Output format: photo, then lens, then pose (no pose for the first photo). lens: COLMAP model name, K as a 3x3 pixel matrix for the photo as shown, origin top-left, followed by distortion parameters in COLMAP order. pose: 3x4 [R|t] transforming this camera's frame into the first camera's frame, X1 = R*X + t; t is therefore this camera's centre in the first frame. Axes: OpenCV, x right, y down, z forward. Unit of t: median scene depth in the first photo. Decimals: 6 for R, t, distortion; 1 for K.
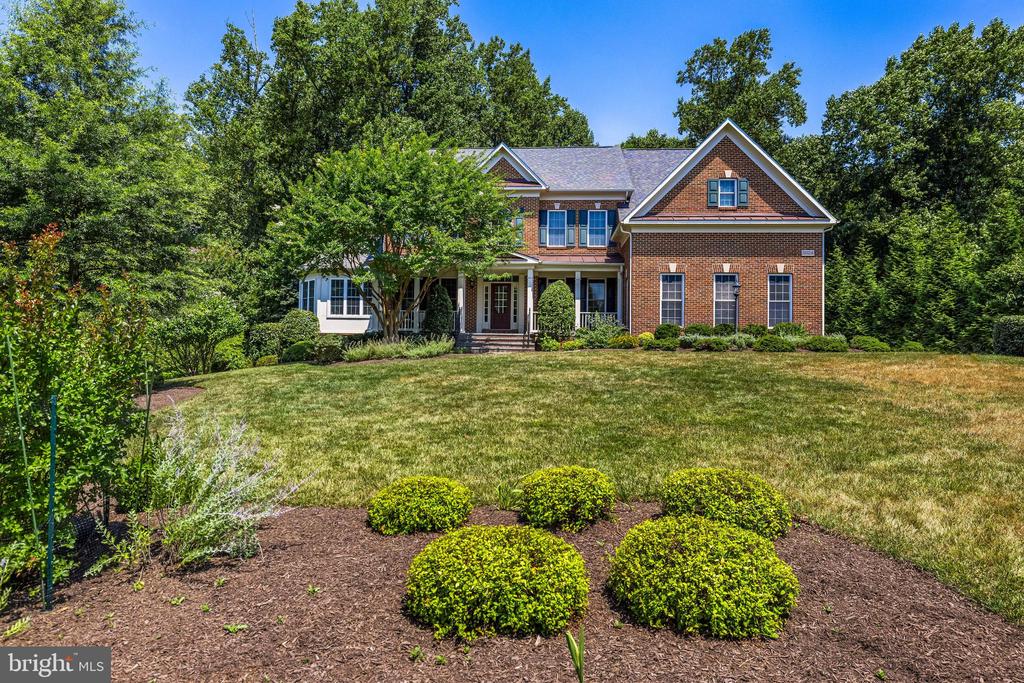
lens RADIAL K [[632.4, 0, 512.0], [0, 632.4, 341.5], [0, 0, 1]] dist [-0.057343, -0.000461]
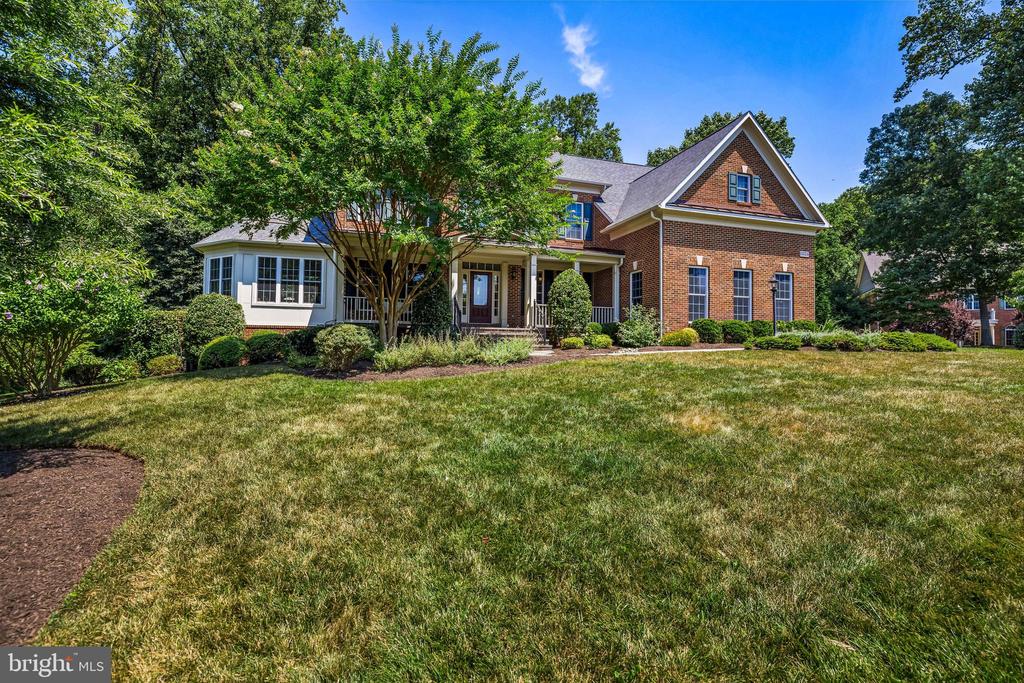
lens RADIAL K [[457.3, 0, 512.0], [0, 457.3, 341.5], [0, 0, 1]] dist [-0.026021, 0.000251]
pose [[0.927744, -0.001518, 0.373215, -0.209204], [-0.003598, 0.999909, 0.013012, -0.001668], [-0.373201, -0.013414, 0.927654, 0.365910]]
